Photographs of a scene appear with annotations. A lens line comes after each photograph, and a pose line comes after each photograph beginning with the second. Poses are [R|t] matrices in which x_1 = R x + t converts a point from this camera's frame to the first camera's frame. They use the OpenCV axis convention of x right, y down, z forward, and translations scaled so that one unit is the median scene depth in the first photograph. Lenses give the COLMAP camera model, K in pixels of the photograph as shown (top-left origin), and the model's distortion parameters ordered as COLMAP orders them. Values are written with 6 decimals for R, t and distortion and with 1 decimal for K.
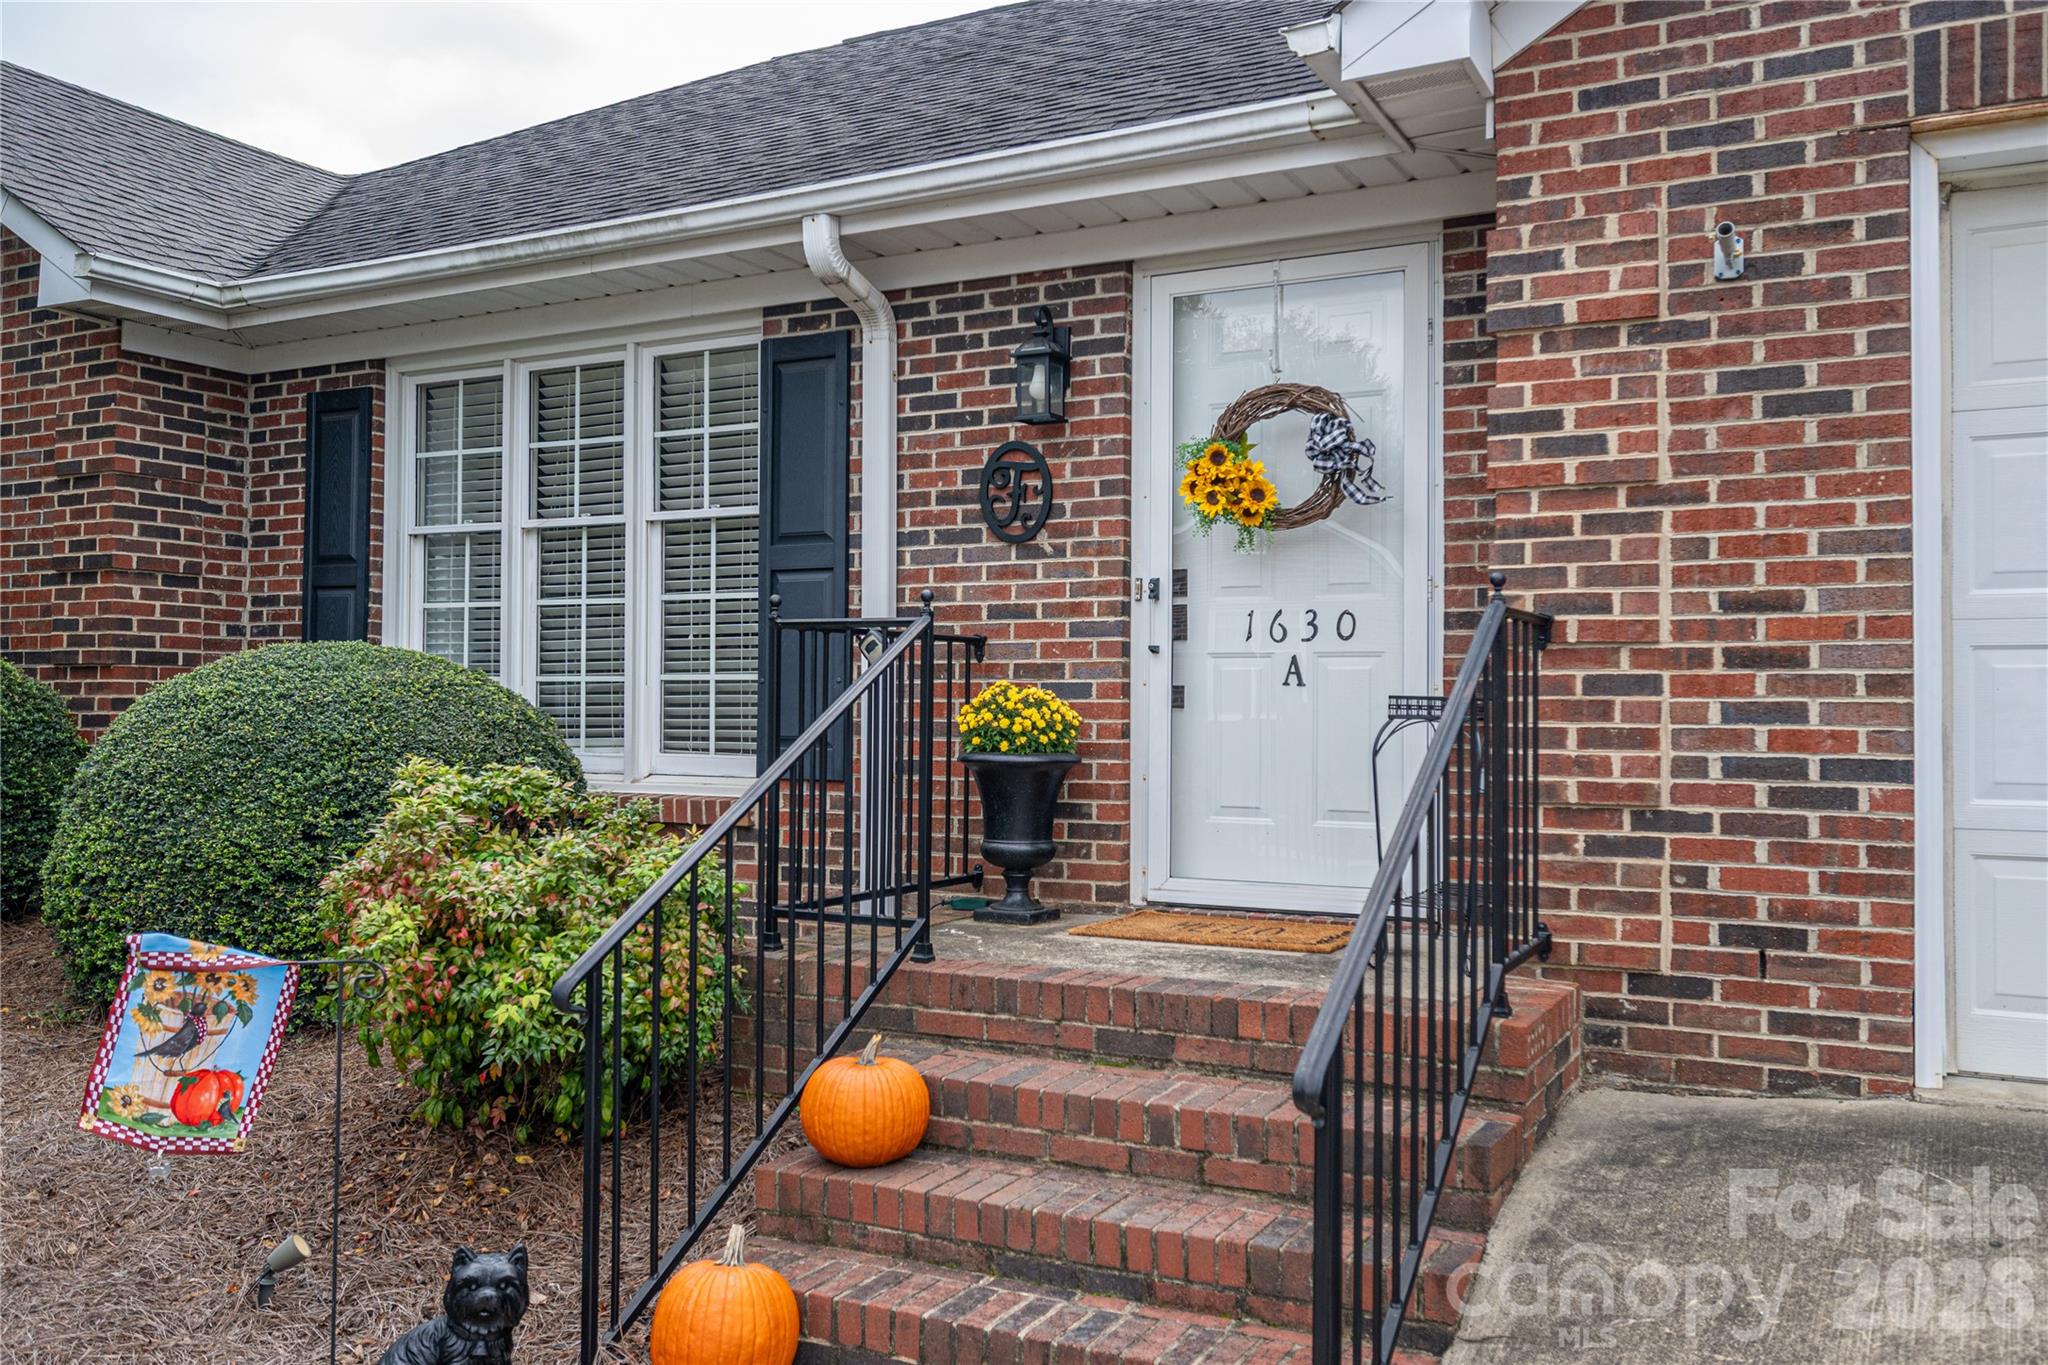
lens RADIAL K [[1612.3, 0, 1075.1], [0, 1612.3, 686.1], [0, 0, 1]] dist [-0.000637, 0.001793]
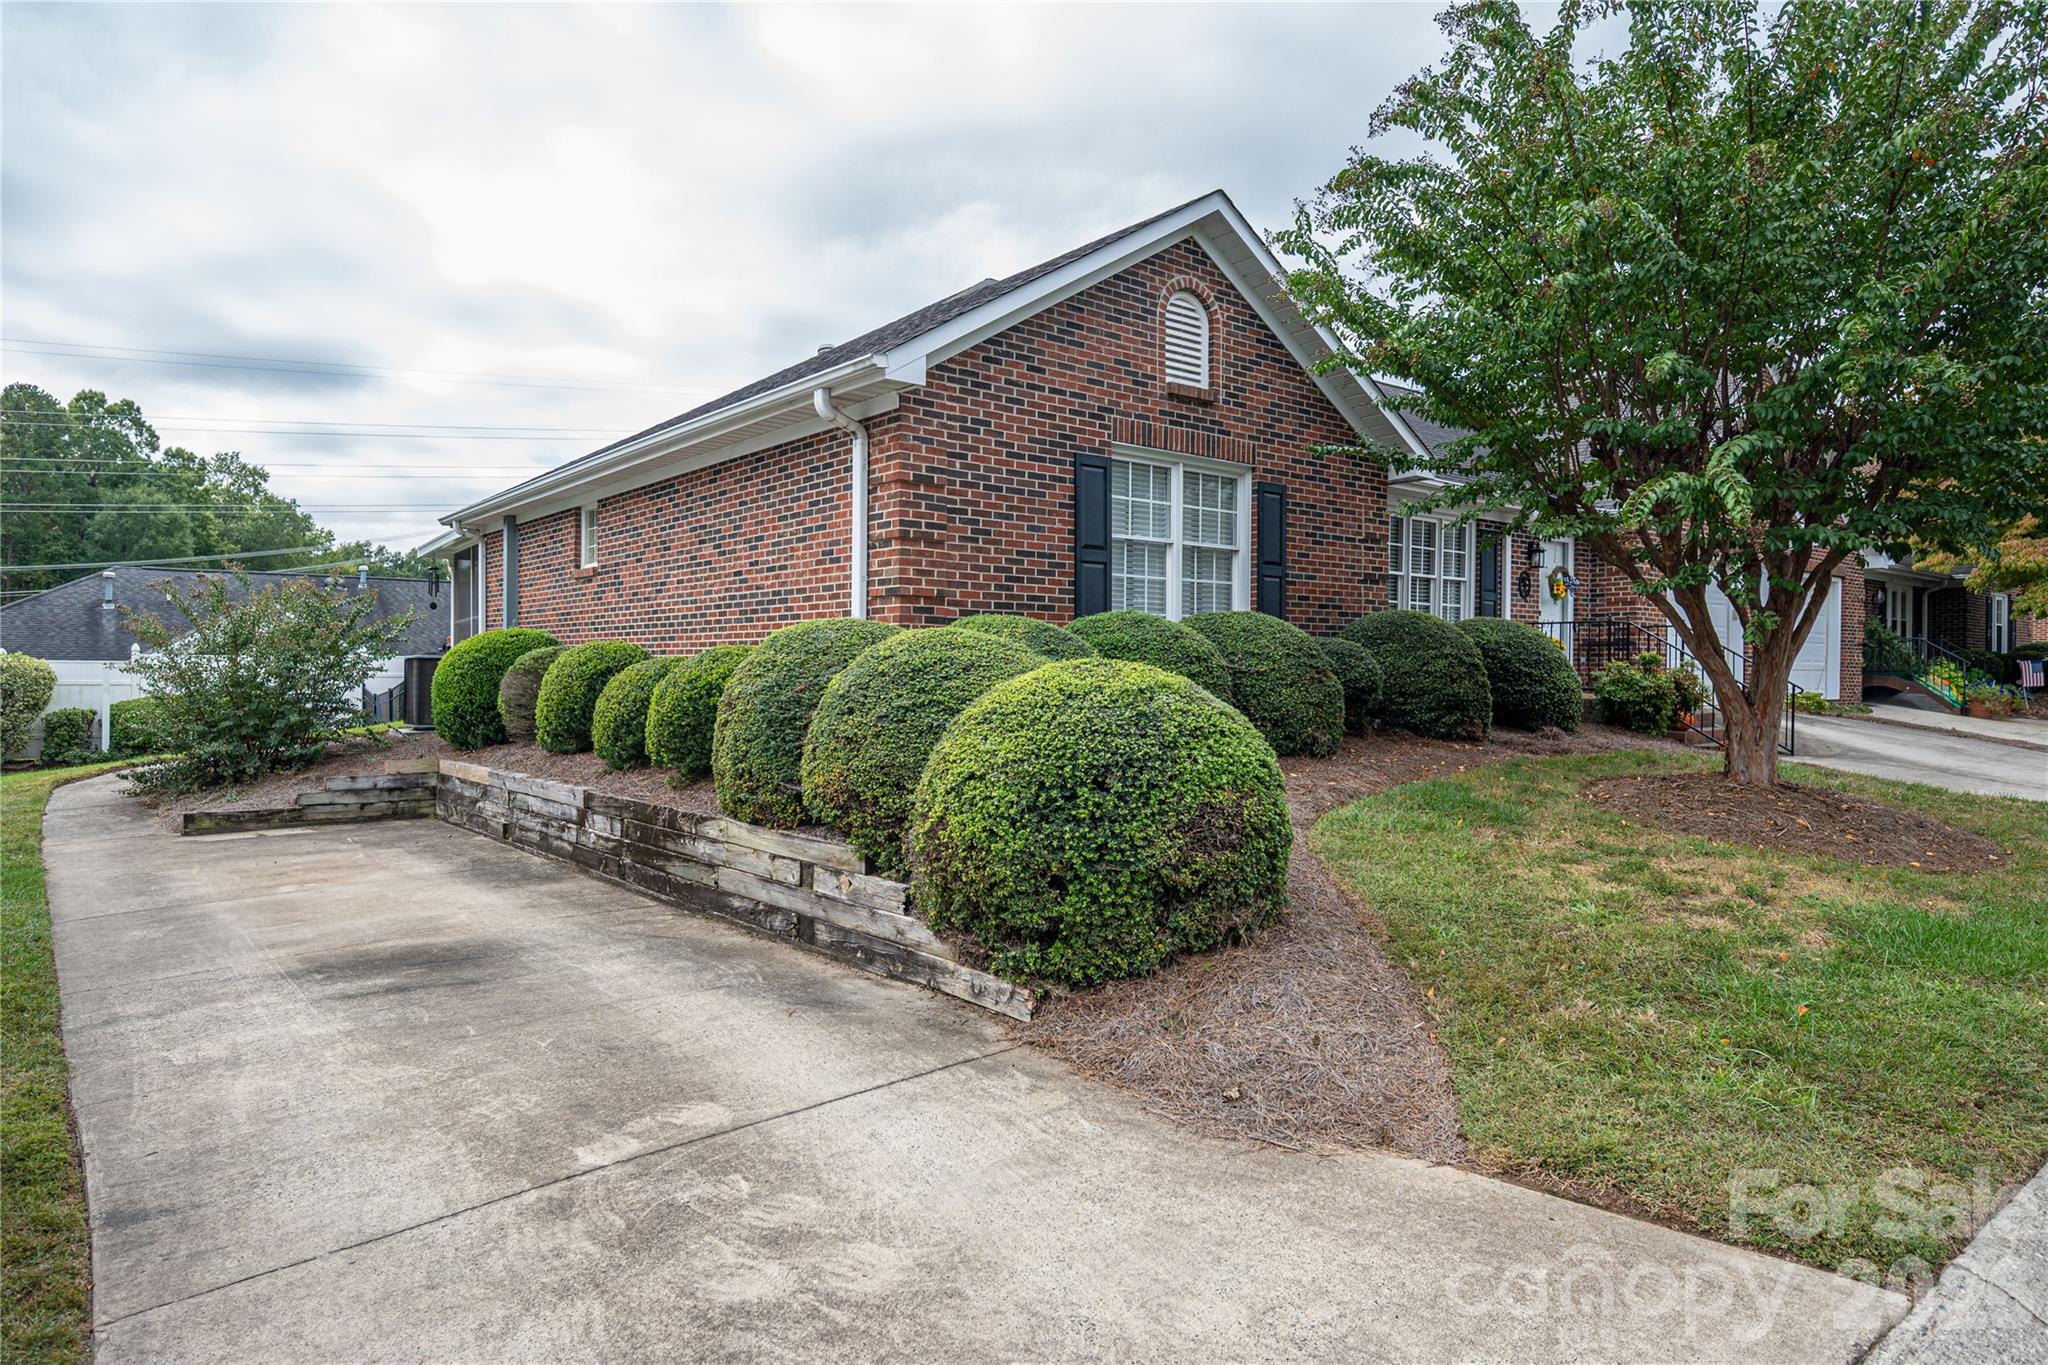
lens RADIAL K [[1181.8, 0, 1024.0], [0, 1181.8, 682.5], [0, 0, 1]] dist [-0.002672, 0.001313]
pose [[0.415326, -0.016406, 0.909525, -3.096170], [-0.014346, 0.999595, 0.024581, 0.057303], [-0.909560, -0.023257, 0.414922, 0.946074]]
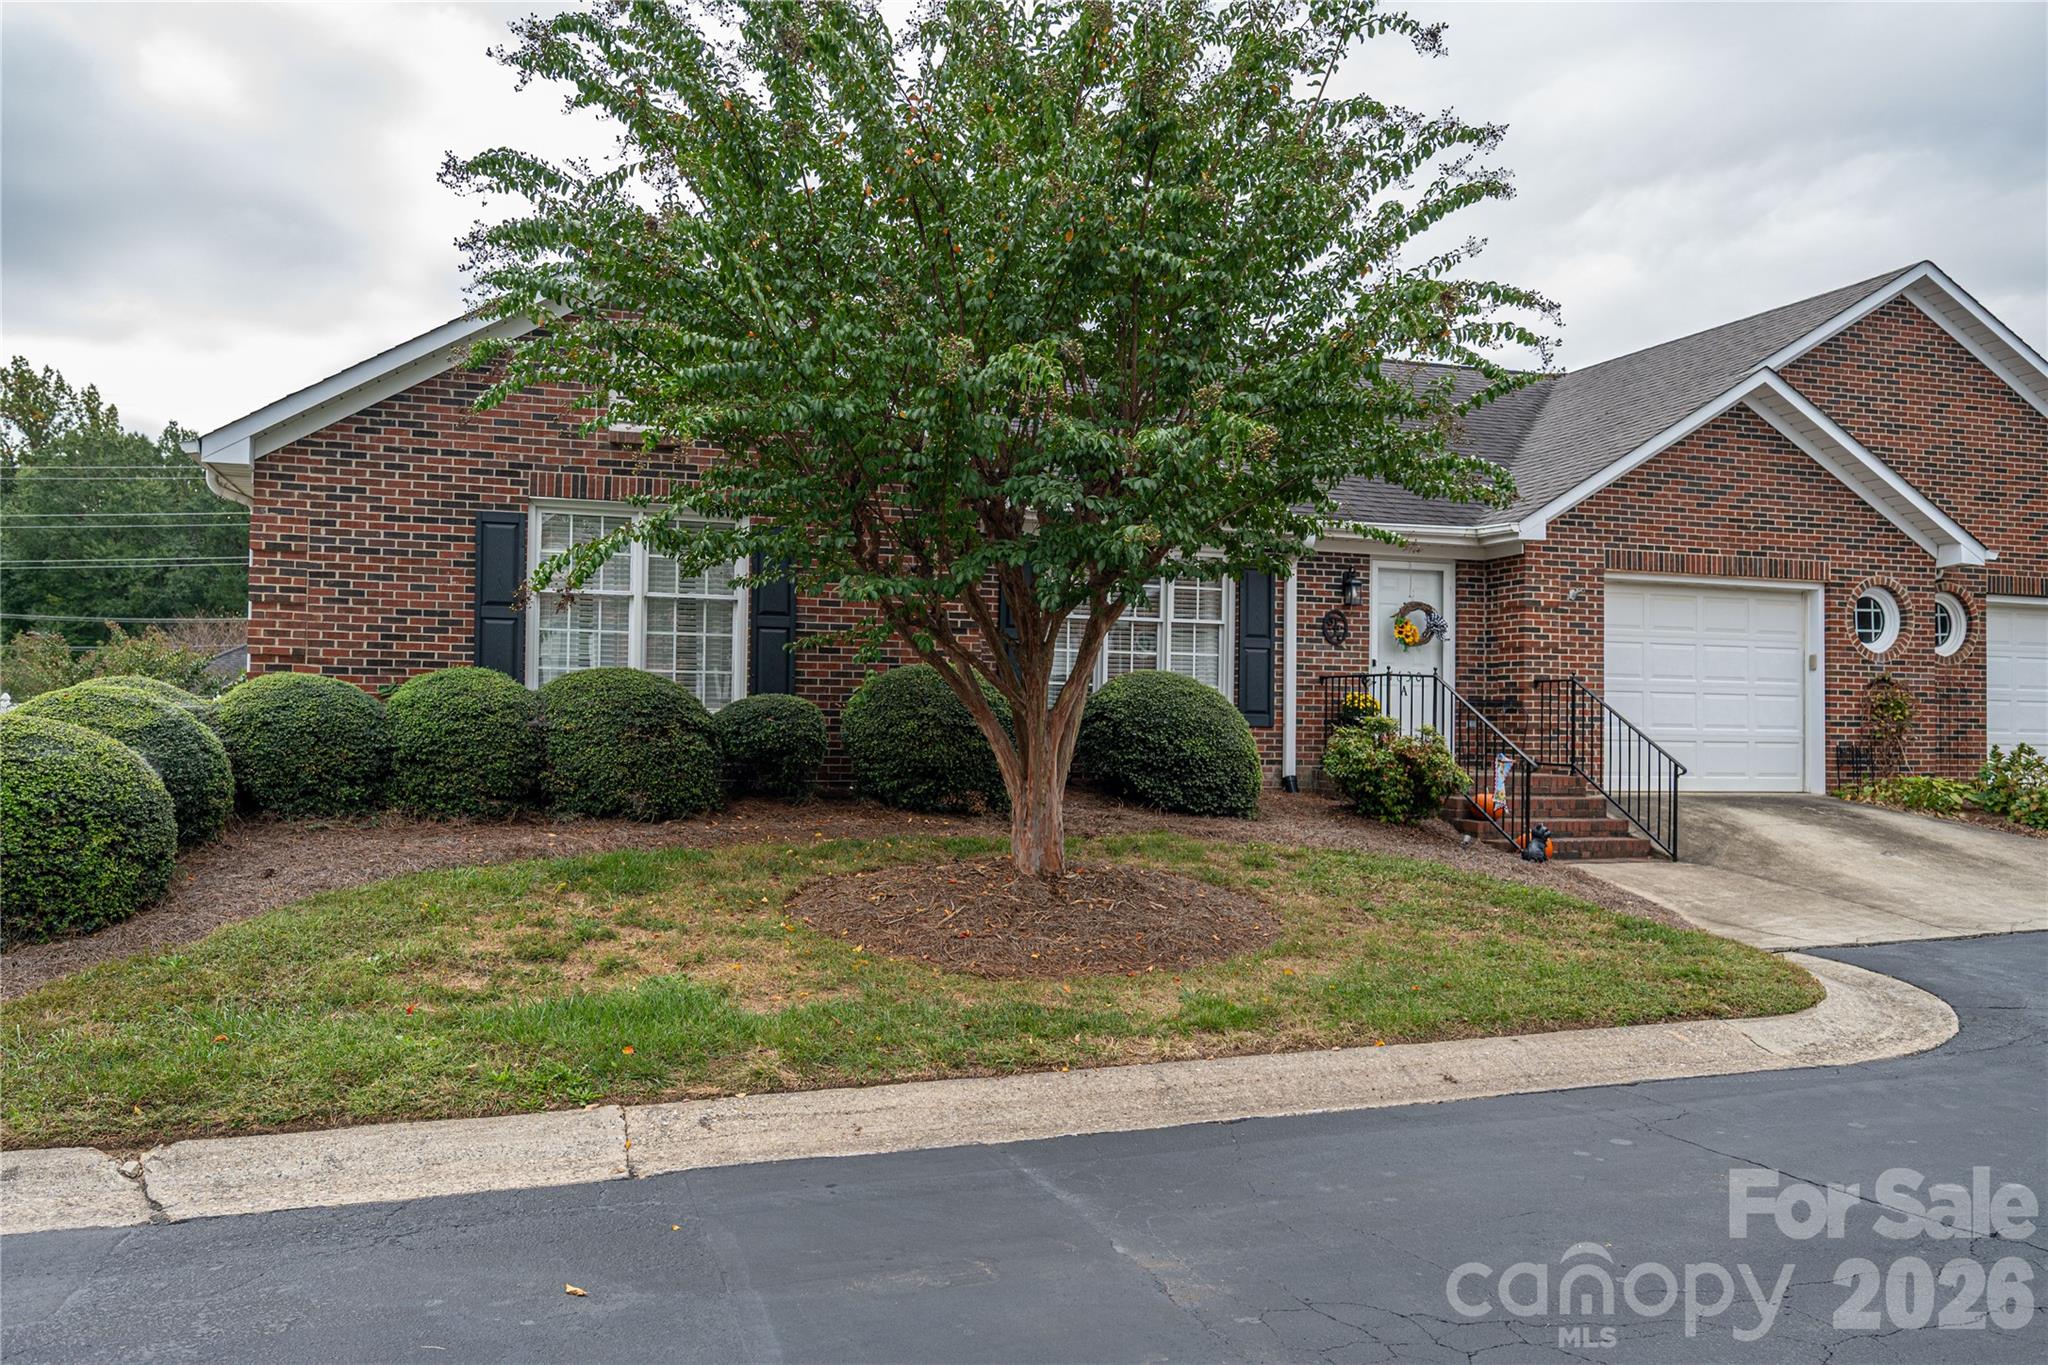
lens RADIAL K [[1482.0, 0, 916.1], [0, 1482.0, 689.9], [0, 0, 1]] dist [0.000035, -0.001466]
pose [[0.735322, 0.018621, 0.677462, -2.482515], [-0.022477, 0.999743, -0.003082, 0.018991], [-0.677345, -0.012961, 0.735551, -0.475157]]
